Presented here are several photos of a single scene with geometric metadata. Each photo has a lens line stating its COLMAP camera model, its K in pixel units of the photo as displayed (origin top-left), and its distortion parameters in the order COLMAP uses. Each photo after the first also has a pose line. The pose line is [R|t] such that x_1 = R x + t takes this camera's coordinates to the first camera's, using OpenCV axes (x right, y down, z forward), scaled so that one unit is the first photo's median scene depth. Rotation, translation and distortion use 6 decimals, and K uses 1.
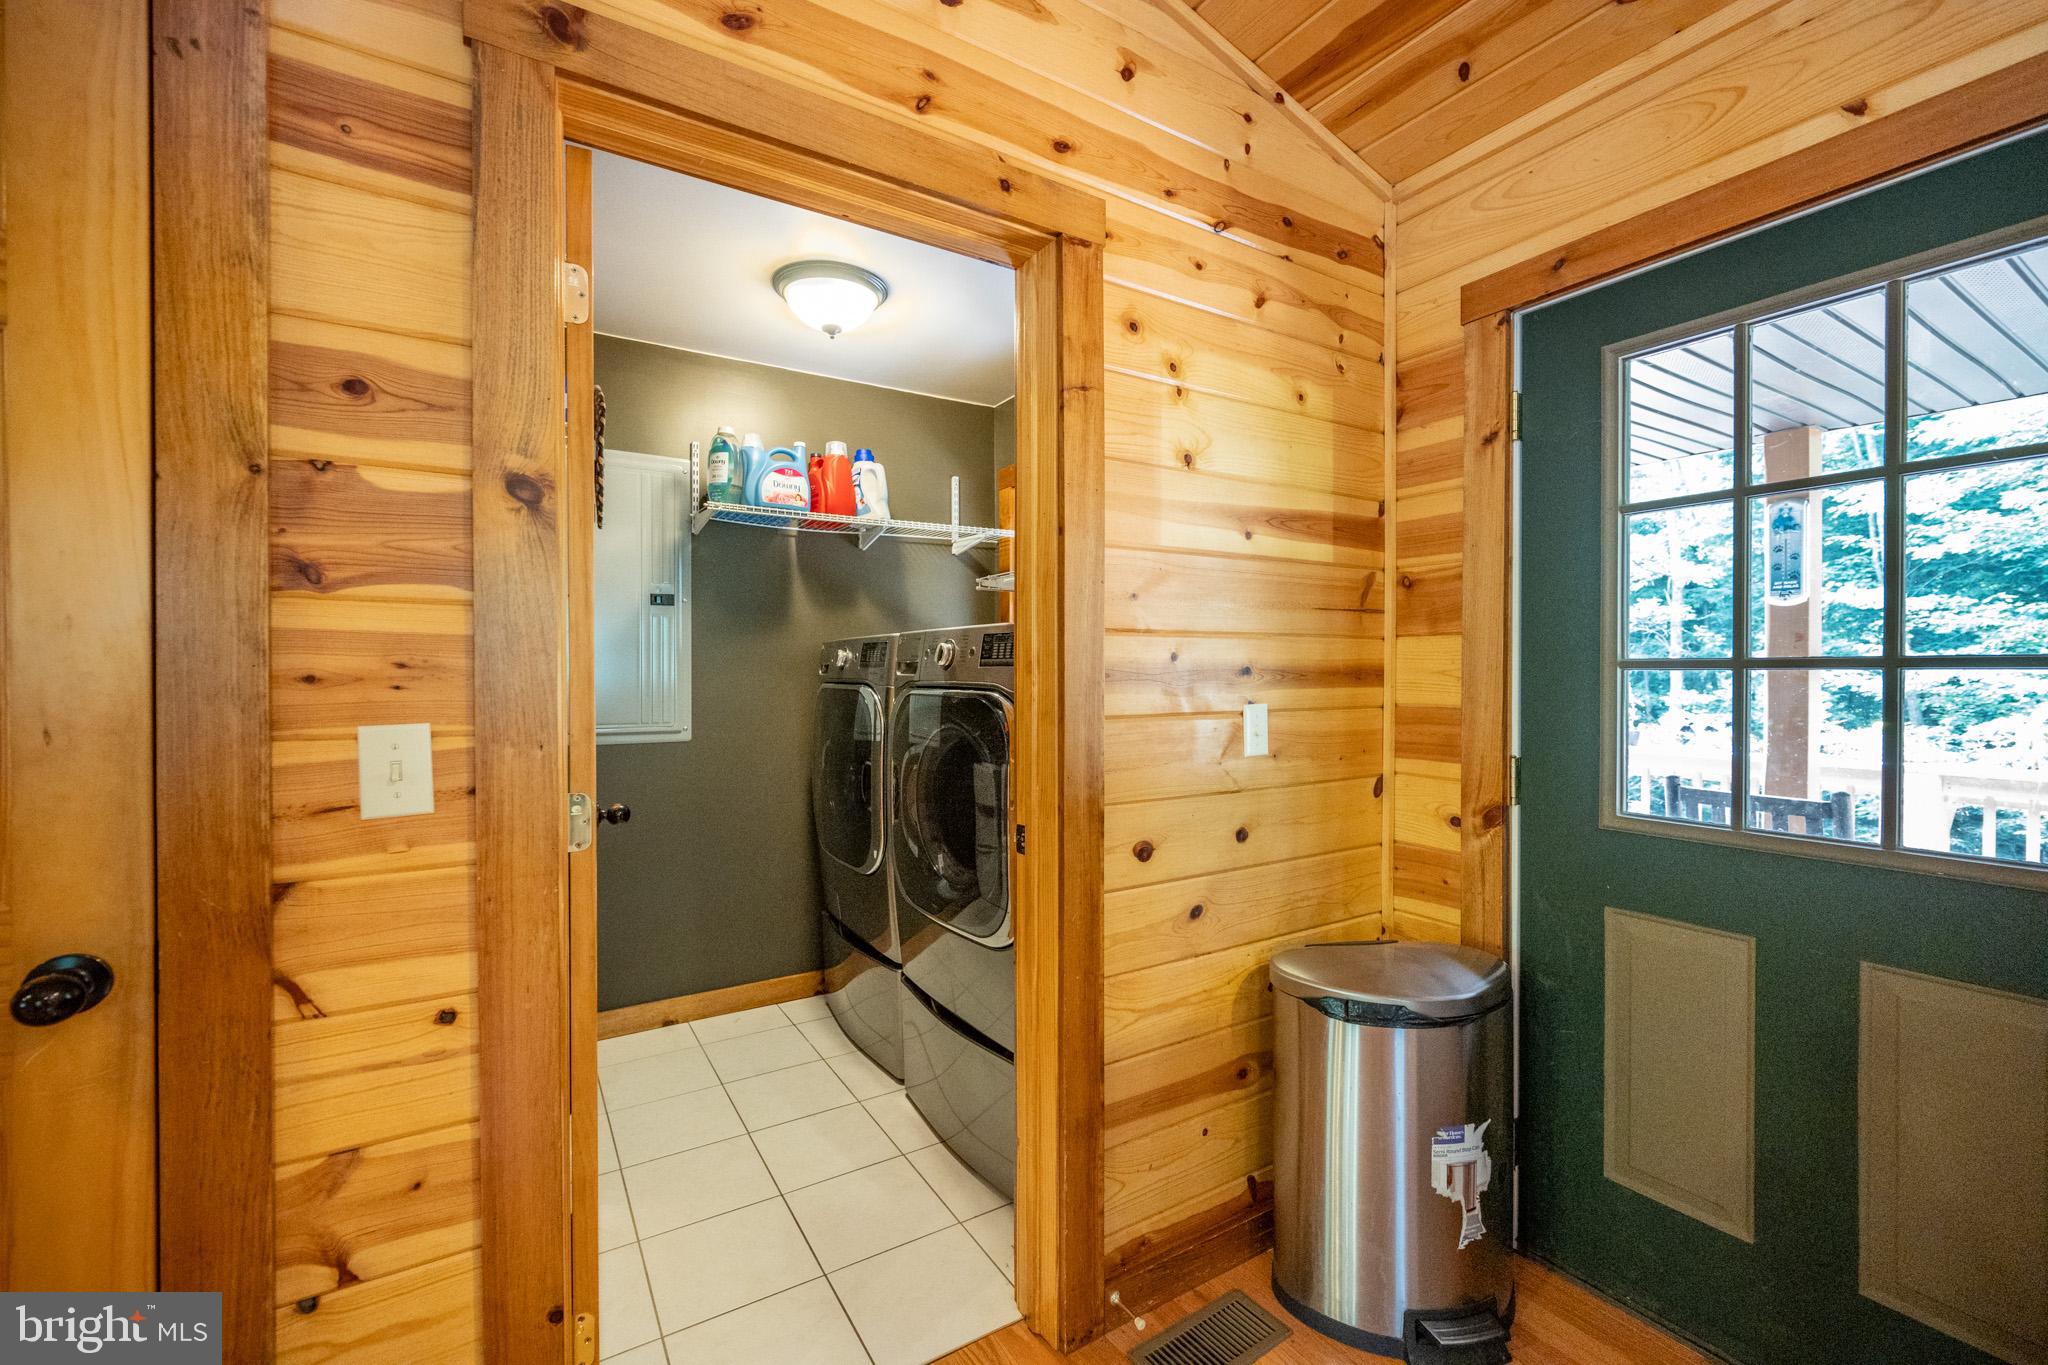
lens RADIAL K [[833.9, 0, 955.1], [0, 833.9, 674.9], [0, 0, 1]] dist [0.002817, 0.001172]
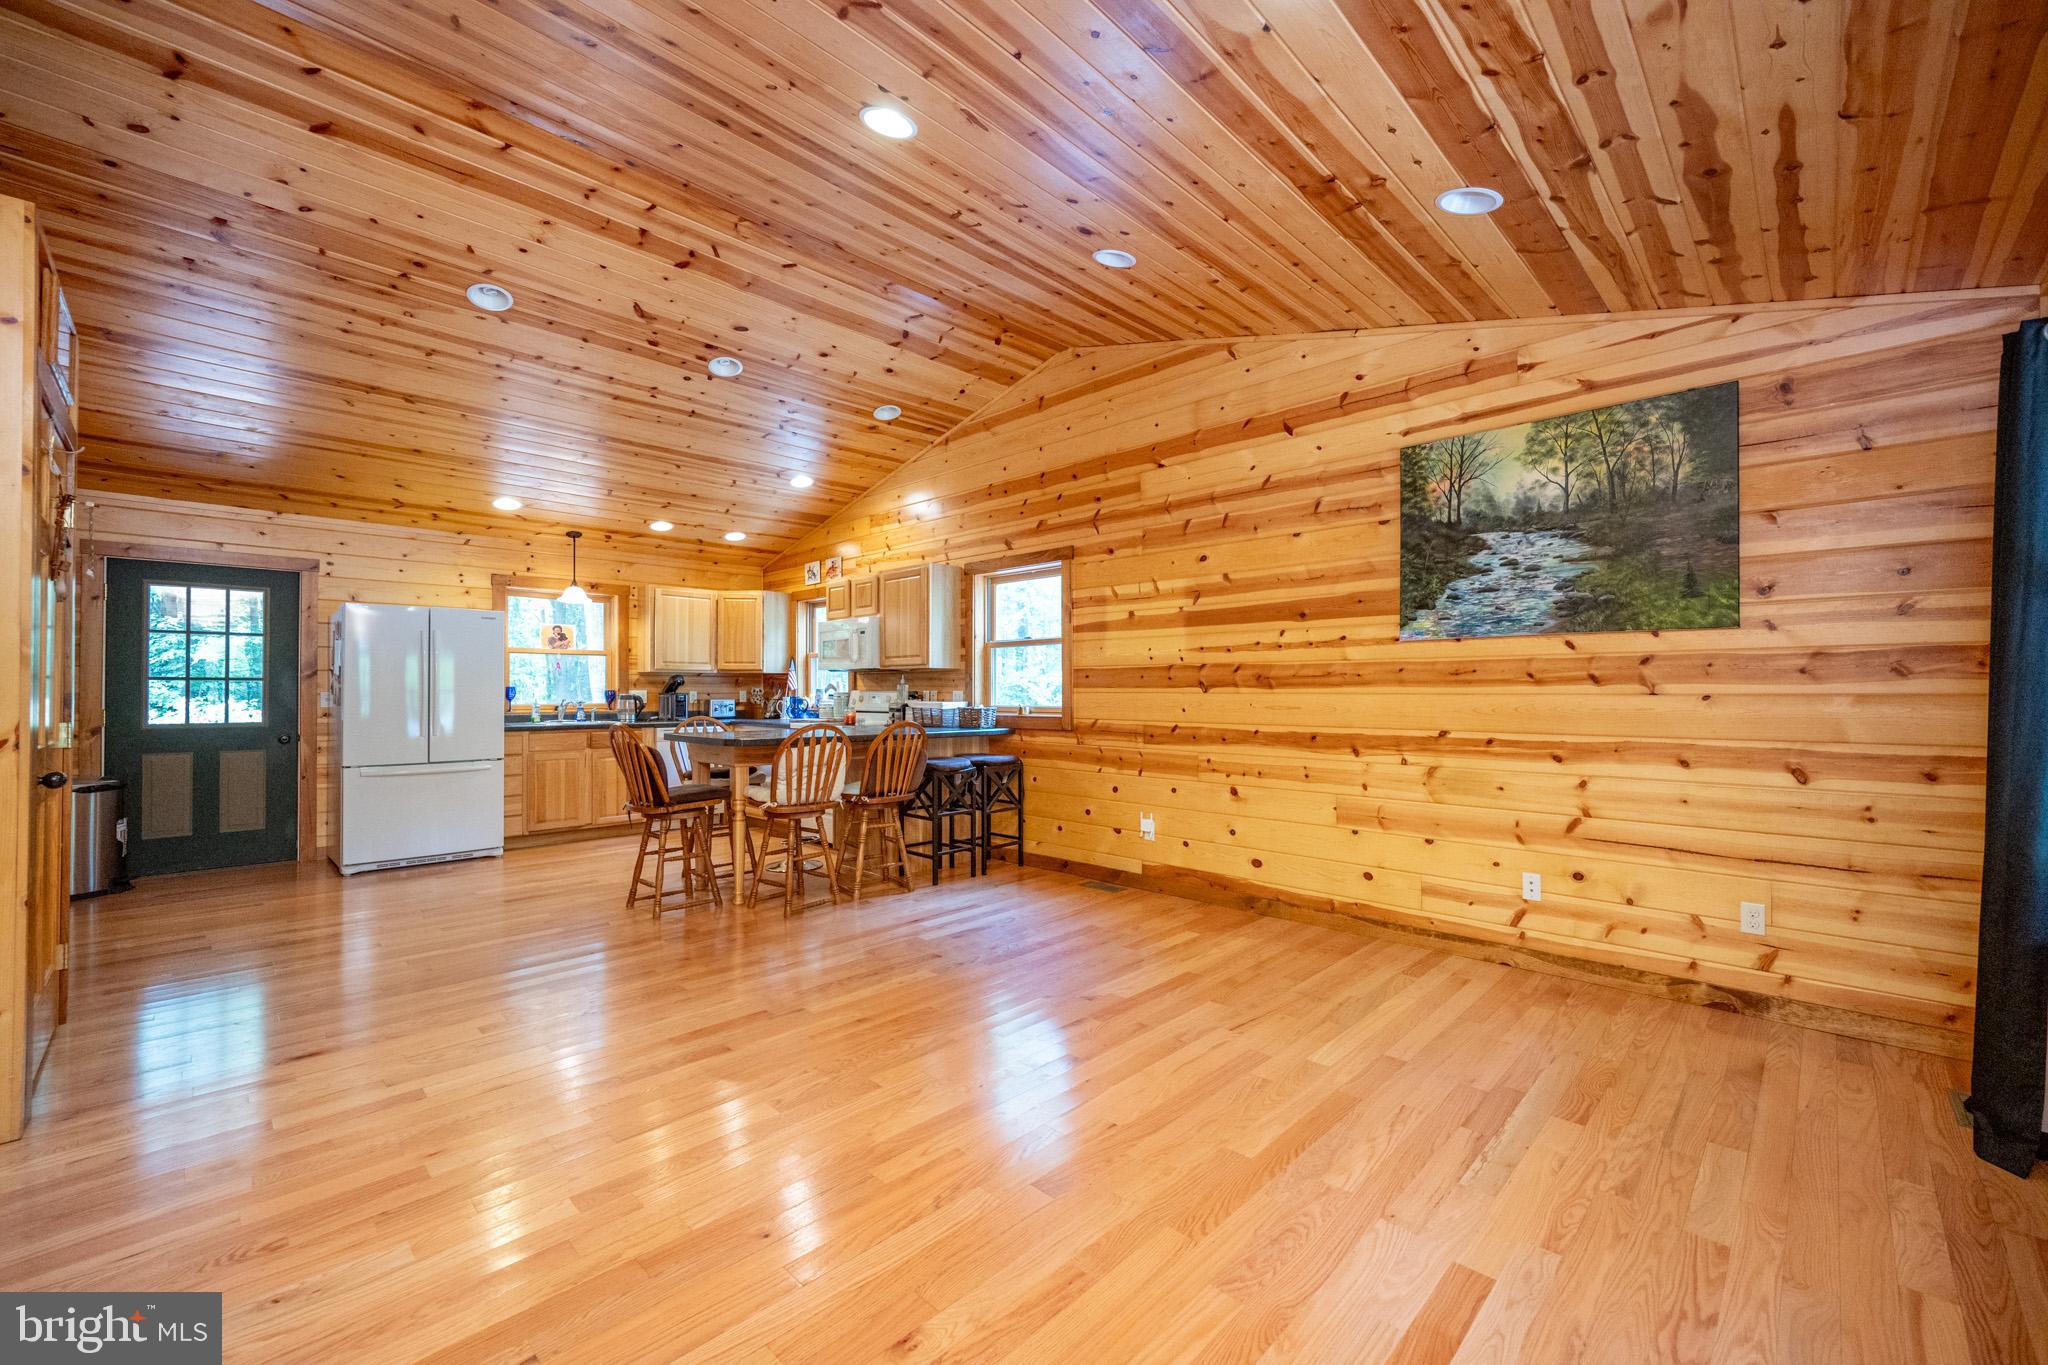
lens RADIAL K [[838.7, 0, 1005.1], [0, 838.7, 676.4], [0, 0, 1]] dist [-0.001951, 0.001416]
pose [[-0.302685, 0.017784, 0.952925, -3.320169], [0.004219, 0.999841, -0.017320, 0.054231], [-0.953081, -0.001222, -0.302712, -1.175316]]
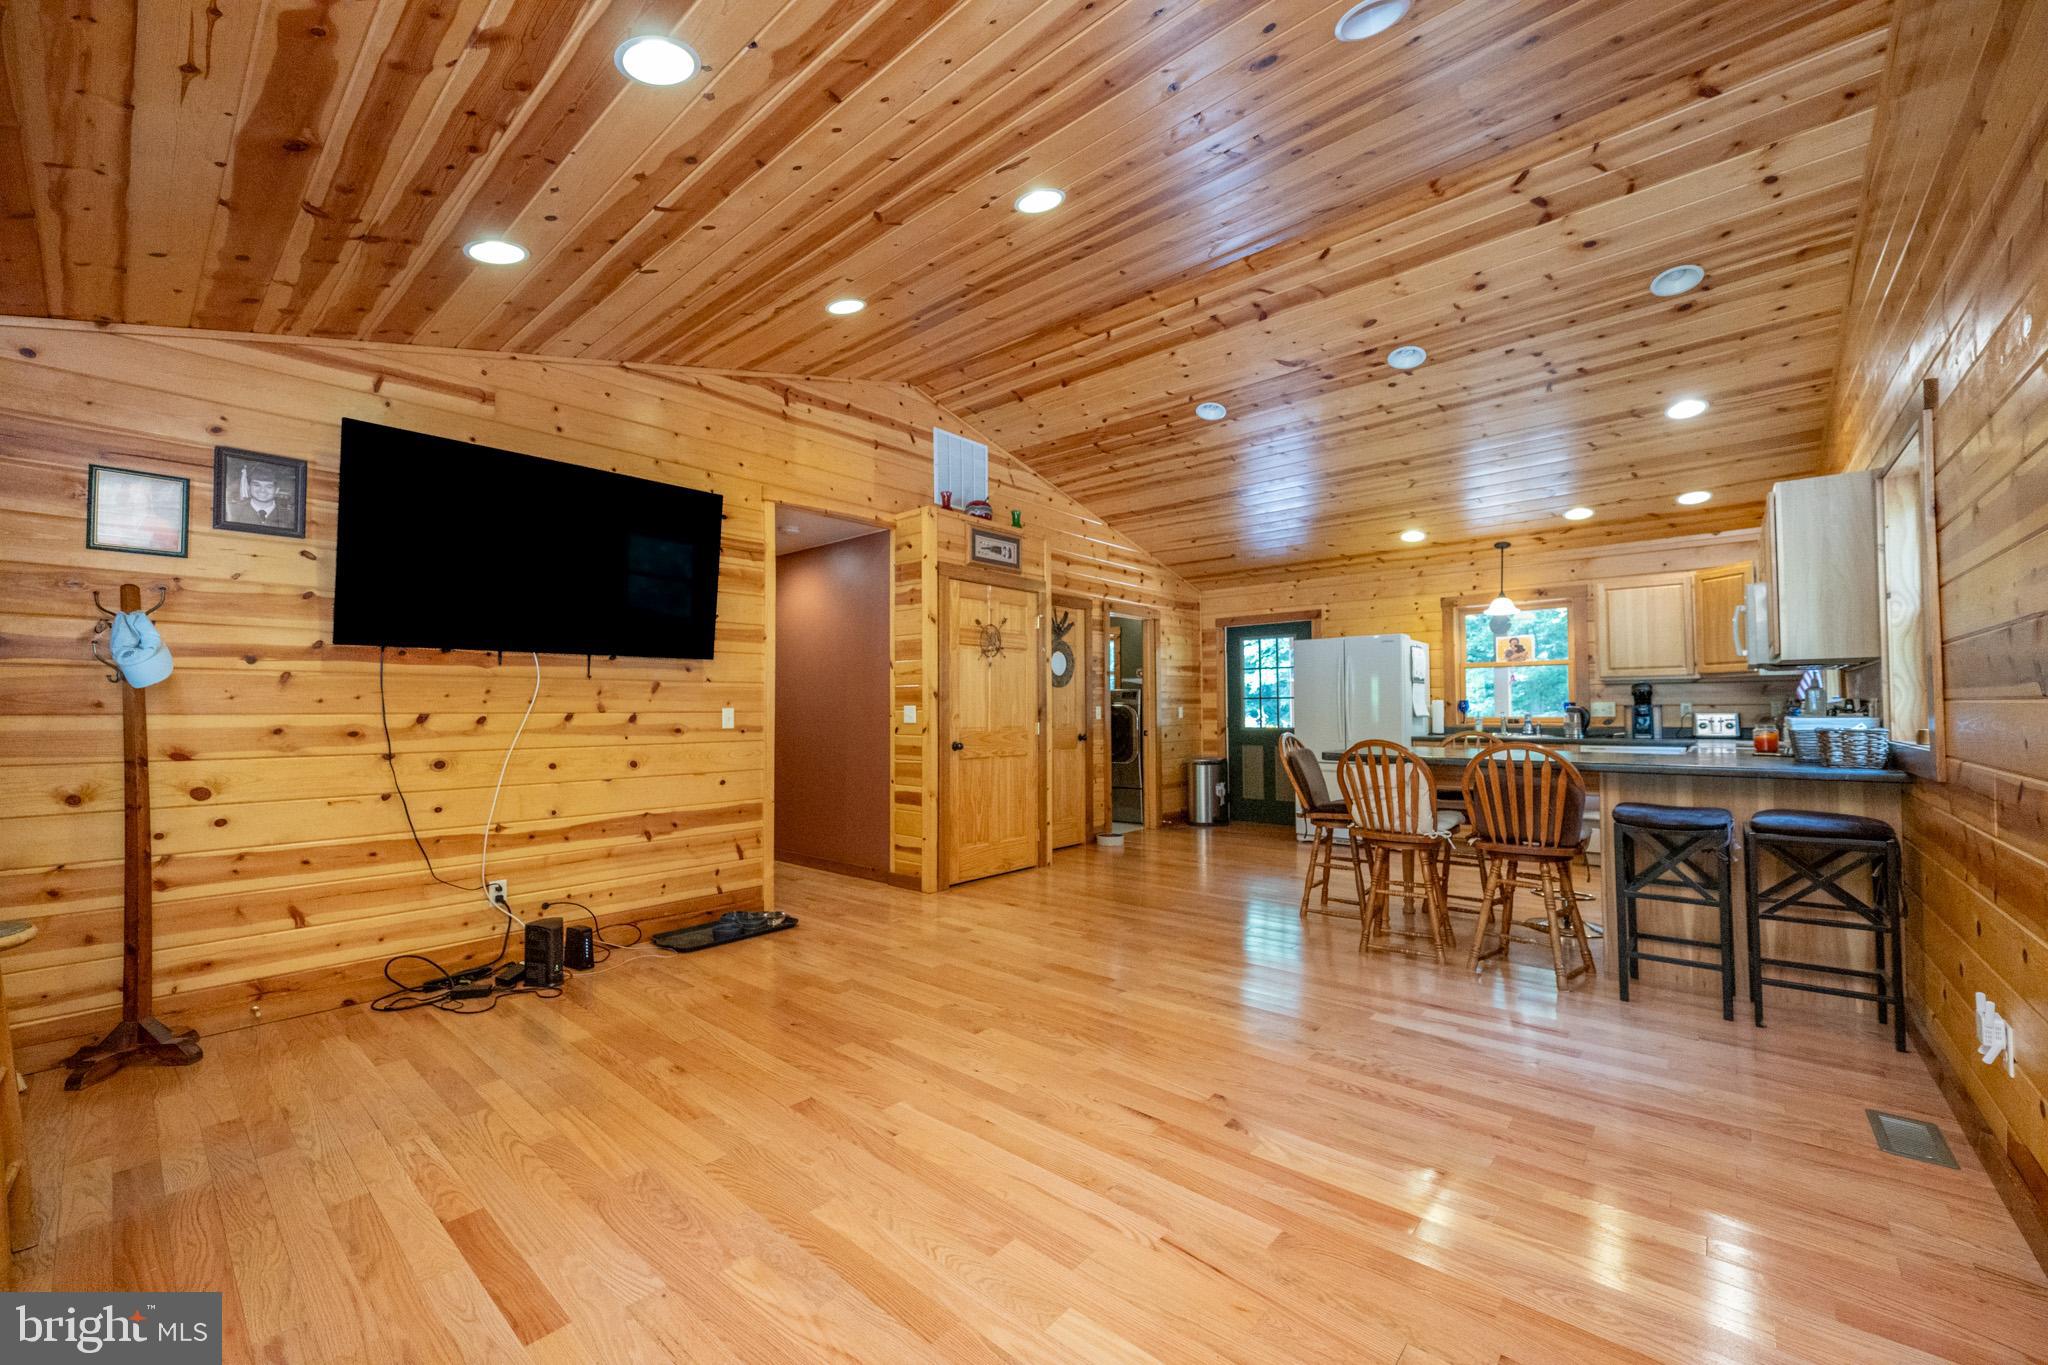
lens RADIAL K [[794.6, 0, 1029.3], [0, 794.6, 685.0], [0, 0, 1]] dist [-0.000475, -0.000614]
pose [[0.931007, 0.004259, 0.364977, -2.289801], [0.009993, 0.999260, -0.037151, 0.074371], [-0.364865, 0.038235, 0.930275, -3.167839]]
